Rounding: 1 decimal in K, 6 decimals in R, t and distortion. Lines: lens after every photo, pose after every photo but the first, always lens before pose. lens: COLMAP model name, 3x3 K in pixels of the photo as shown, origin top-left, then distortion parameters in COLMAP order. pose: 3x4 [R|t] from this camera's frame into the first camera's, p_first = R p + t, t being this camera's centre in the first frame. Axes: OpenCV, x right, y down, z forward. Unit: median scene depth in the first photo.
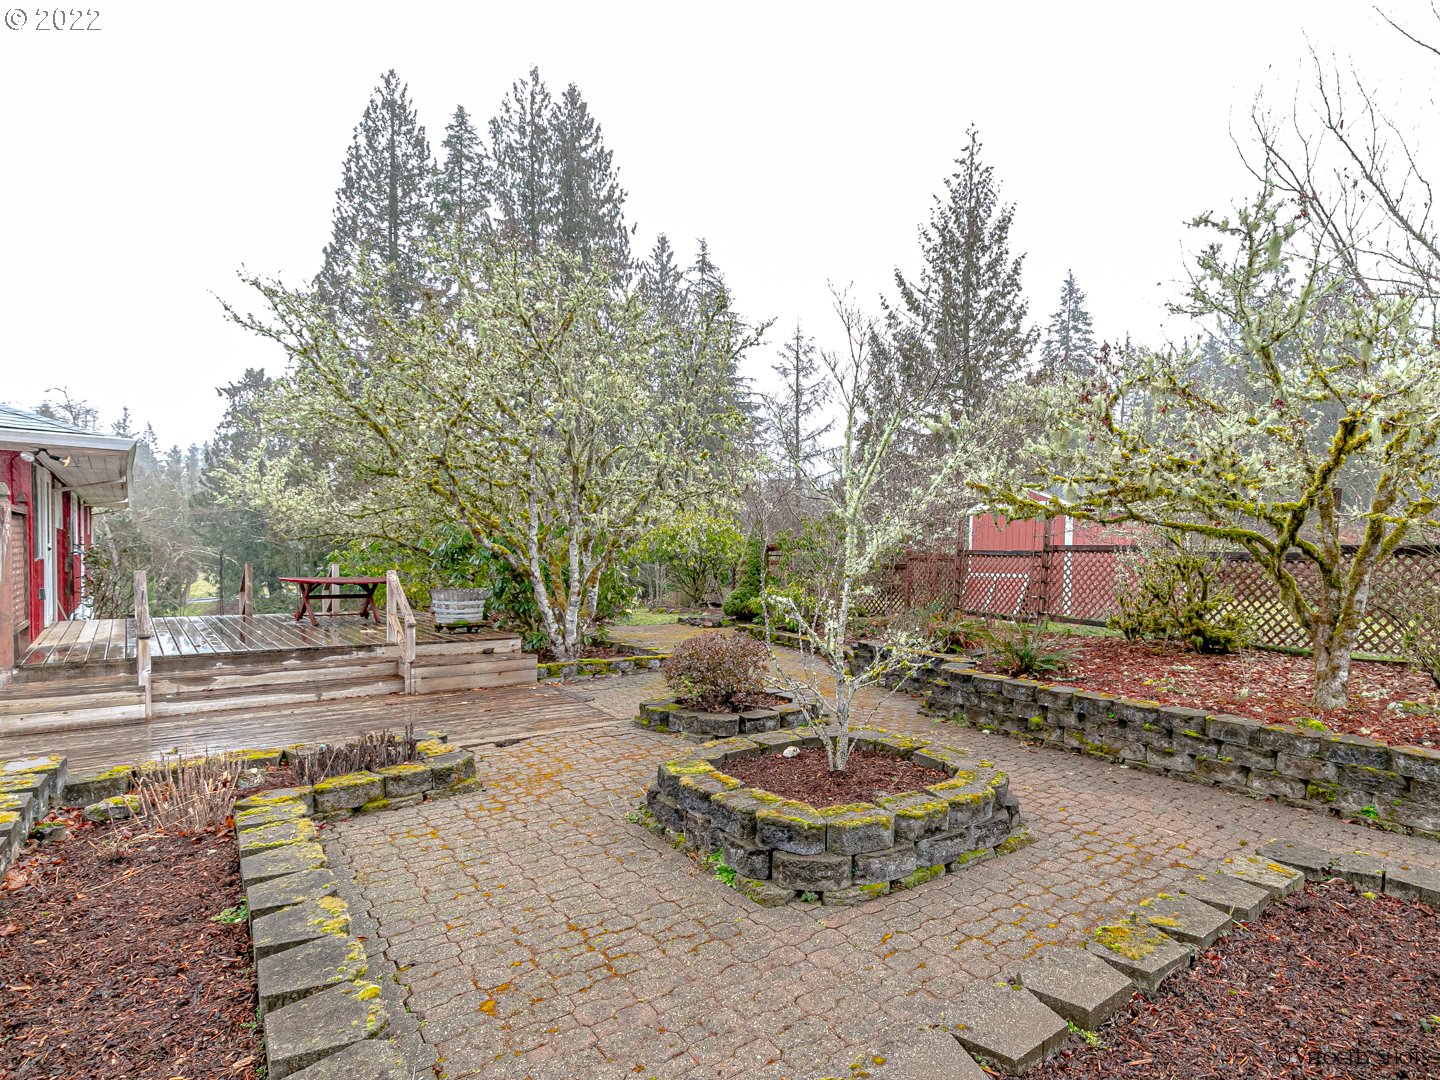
lens RADIAL K [[715.1, 0, 689.1], [0, 715.1, 536.3], [0, 0, 1]] dist [0.010382, 0.000896]
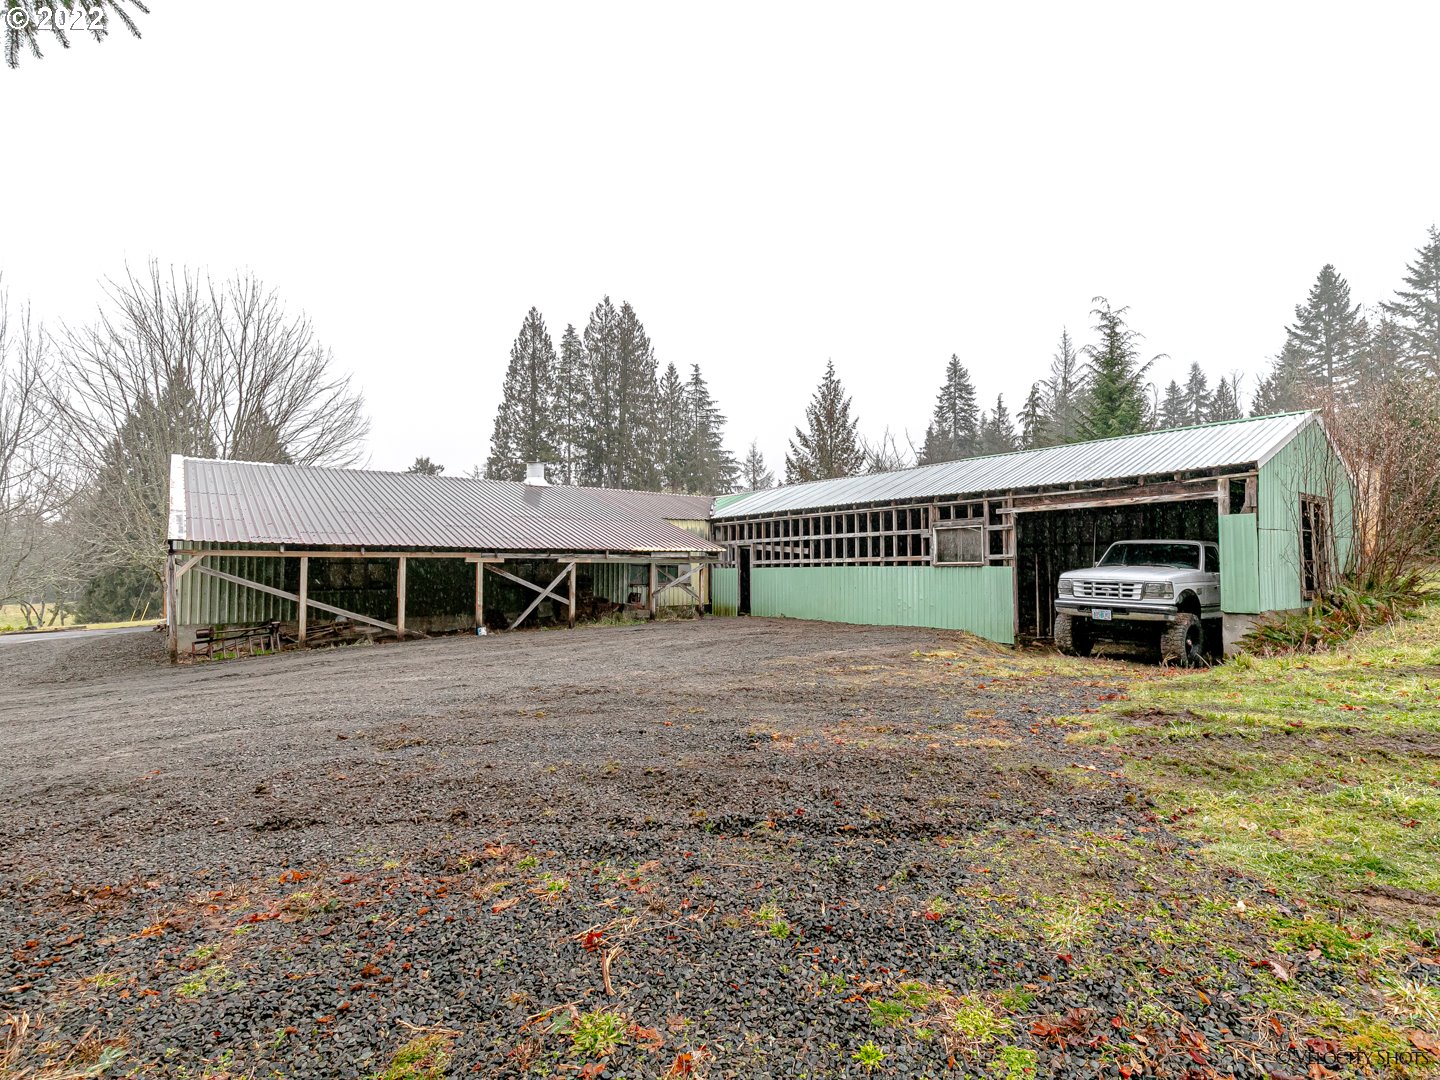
lens RADIAL K [[715.1, 0, 689.1], [0, 715.1, 536.3], [0, 0, 1]] dist [0.010382, 0.000896]
pose [[0.999134, -0.023034, 0.034638, -0.083672], [0.023863, 0.999434, -0.023710, -0.002521], [-0.034072, 0.024516, 0.999119, -0.793274]]
